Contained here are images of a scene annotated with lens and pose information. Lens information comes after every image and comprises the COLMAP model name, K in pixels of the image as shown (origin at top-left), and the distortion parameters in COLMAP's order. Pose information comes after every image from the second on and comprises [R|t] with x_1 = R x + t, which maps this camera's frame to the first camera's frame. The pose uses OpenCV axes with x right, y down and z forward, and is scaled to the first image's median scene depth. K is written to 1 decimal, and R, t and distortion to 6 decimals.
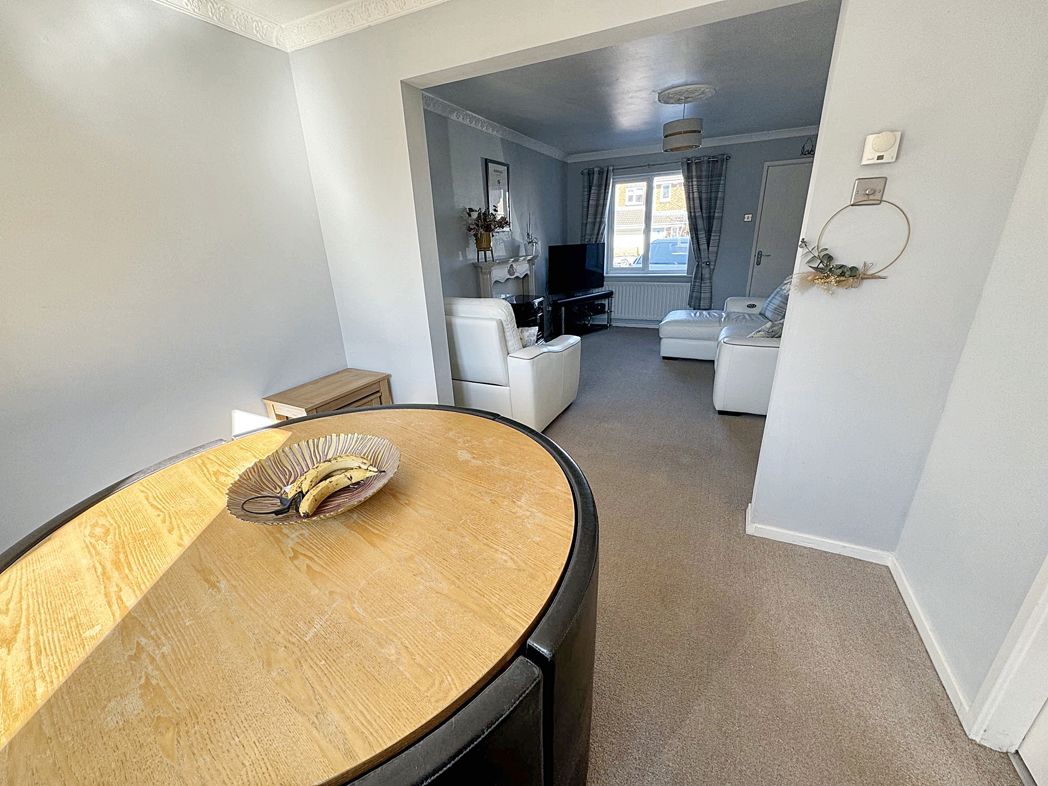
lens RADIAL K [[418.2, 0, 524.1], [0, 418.2, 394.4], [0, 0, 1]] dist [-0.001705, 0.000005]
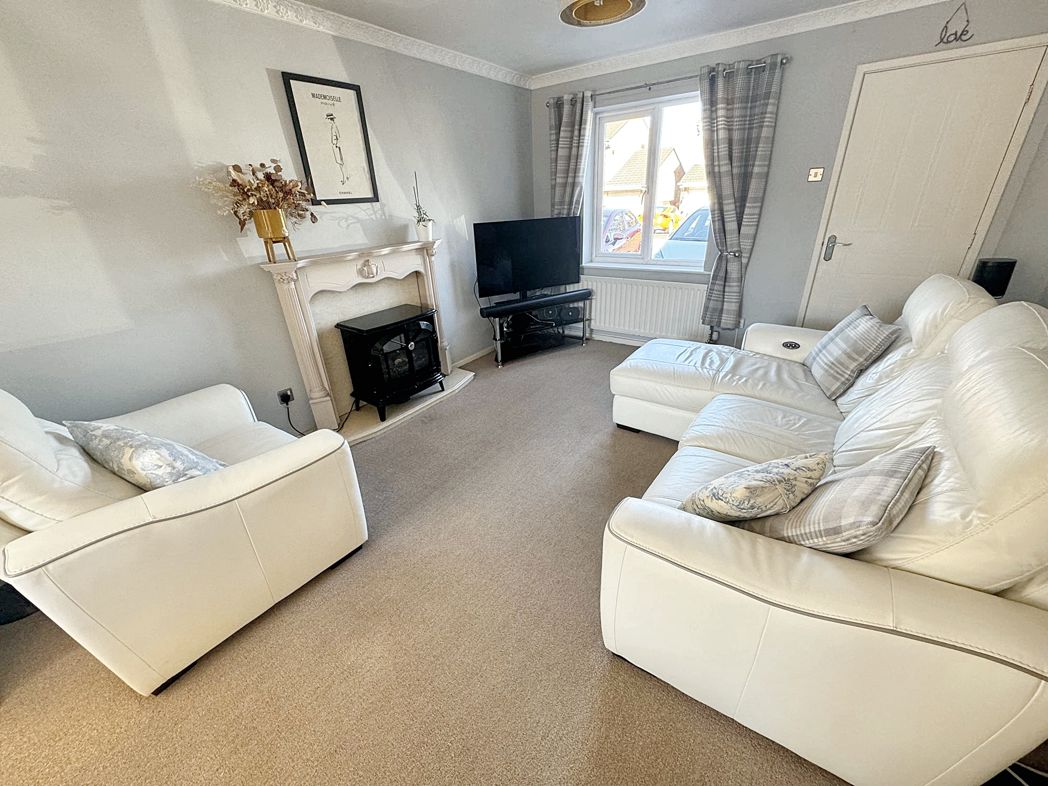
lens RADIAL K [[418.2, 0, 524.9], [0, 418.2, 392.8], [0, 0, 1]] dist [-0.001705, 0.000005]
pose [[0.983827, 0.073877, -0.163176, 0.249264], [-0.059836, 0.994201, 0.089351, -0.149324], [0.168831, -0.078142, 0.982543, 0.339599]]
